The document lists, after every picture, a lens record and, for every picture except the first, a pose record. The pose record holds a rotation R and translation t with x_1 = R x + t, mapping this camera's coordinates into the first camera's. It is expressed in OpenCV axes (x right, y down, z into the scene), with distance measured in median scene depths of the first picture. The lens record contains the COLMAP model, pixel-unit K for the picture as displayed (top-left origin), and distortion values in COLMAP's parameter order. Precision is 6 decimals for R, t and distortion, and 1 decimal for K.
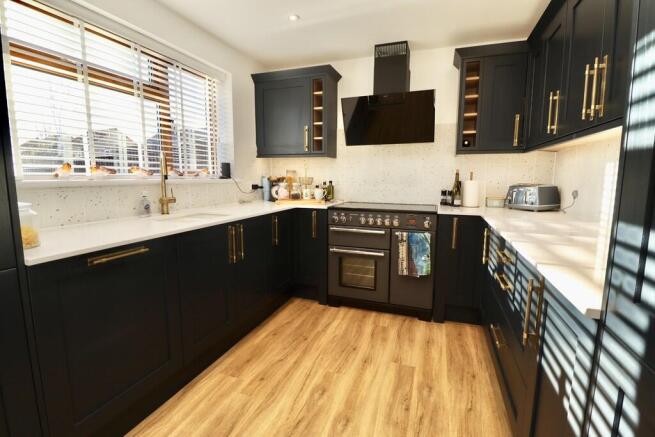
lens RADIAL K [[303.3, 0, 330.5], [0, 303.3, 212.6], [0, 0, 1]] dist [-0.000667, -0.000135]
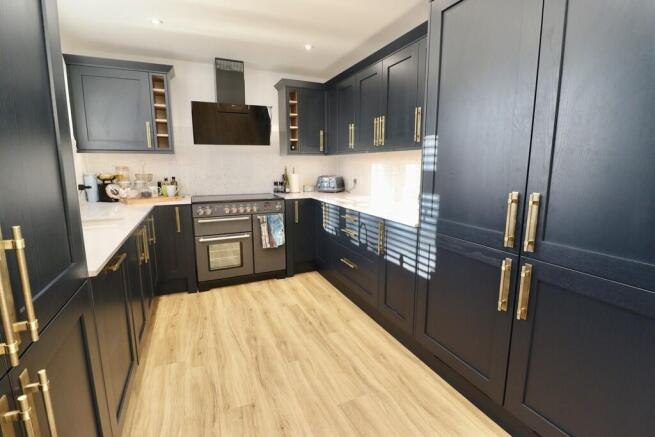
lens RADIAL K [[303.3, 0, 330.5], [0, 303.3, 212.6], [0, 0, 1]] dist [-0.000667, -0.000135]
pose [[0.712608, -0.114822, 0.692103, -0.437100], [0.087517, 0.993359, 0.074692, -0.019594], [-0.696083, 0.007345, 0.717924, -0.129711]]
